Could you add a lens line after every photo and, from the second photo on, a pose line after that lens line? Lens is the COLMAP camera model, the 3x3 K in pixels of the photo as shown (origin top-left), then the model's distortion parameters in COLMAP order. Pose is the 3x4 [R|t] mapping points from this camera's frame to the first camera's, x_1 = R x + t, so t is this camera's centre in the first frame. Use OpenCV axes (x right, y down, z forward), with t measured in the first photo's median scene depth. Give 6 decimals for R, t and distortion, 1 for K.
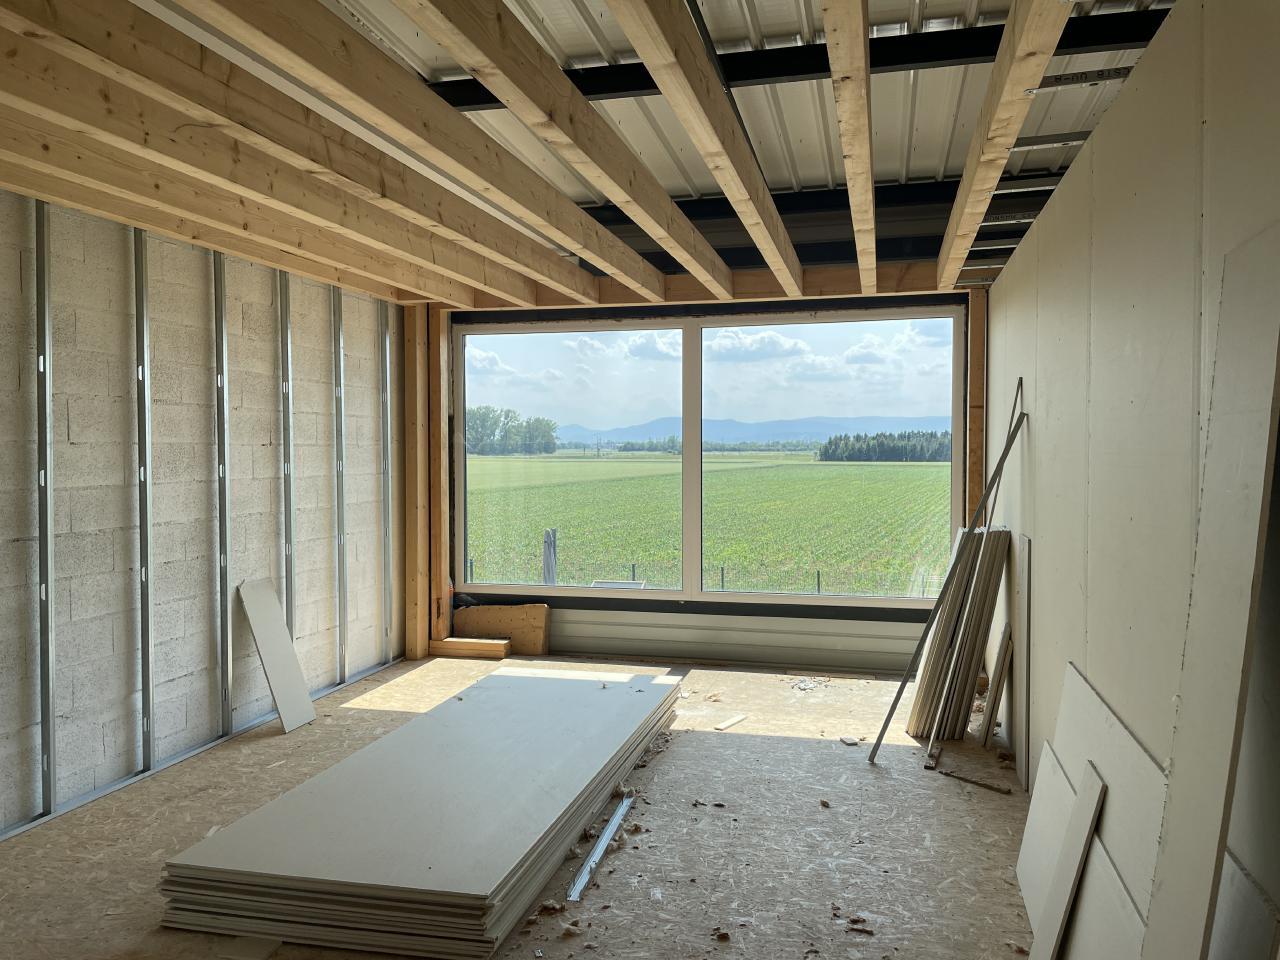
lens RADIAL K [[956.3, 0, 636.9], [0, 956.3, 477.6], [0, 0, 1]] dist [0.070664, -0.075514]
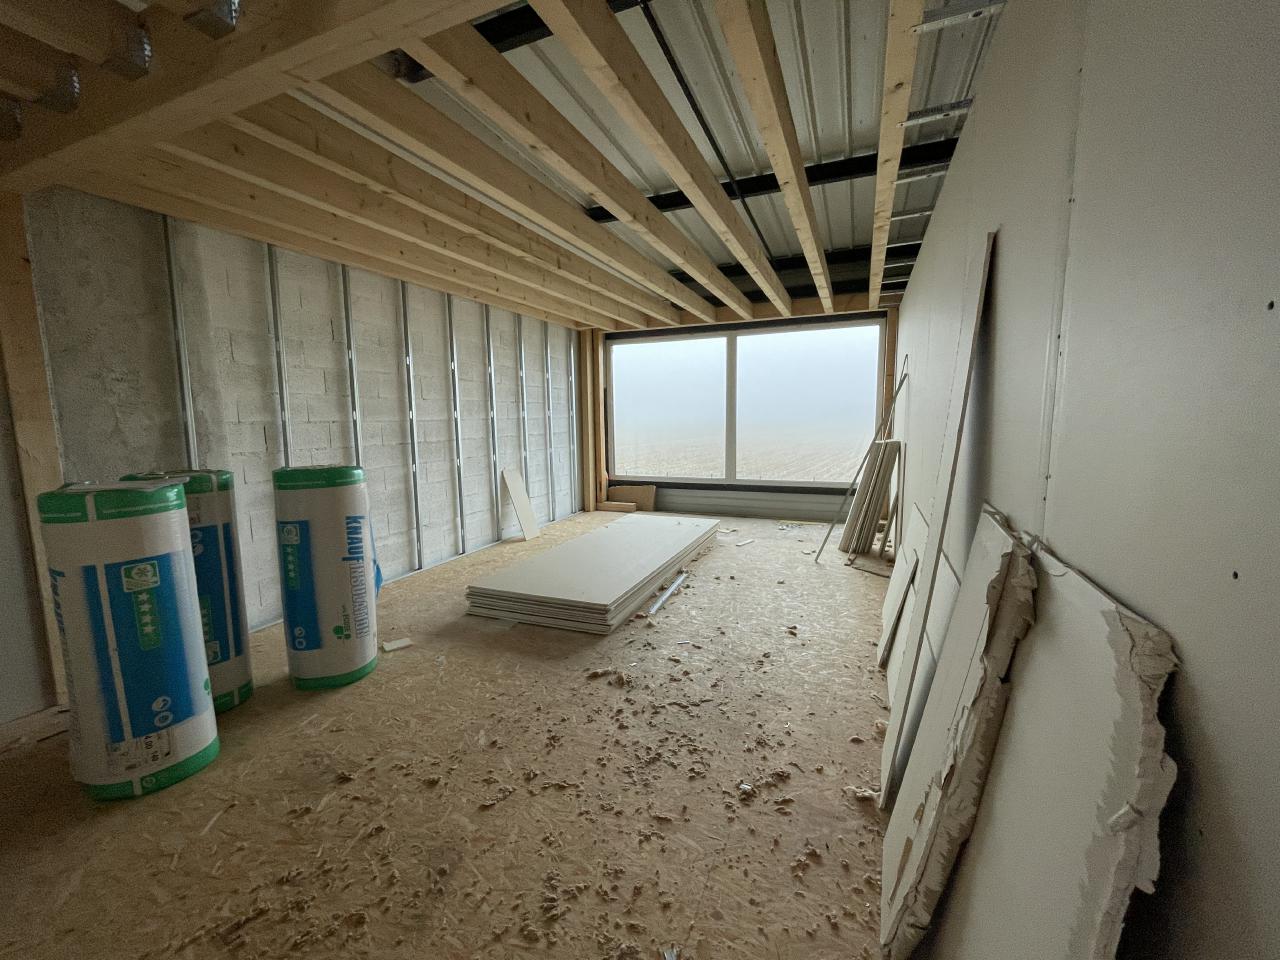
lens RADIAL K [[521.5, 0, 646.8], [0, 521.5, 488.9], [0, 0, 1]] dist [-0.002207, 0.001134]
pose [[0.987396, 0.007671, -0.158082, 0.075263], [0.007620, 0.995363, 0.095891, 0.050240], [0.158084, -0.095887, 0.982759, -0.056692]]
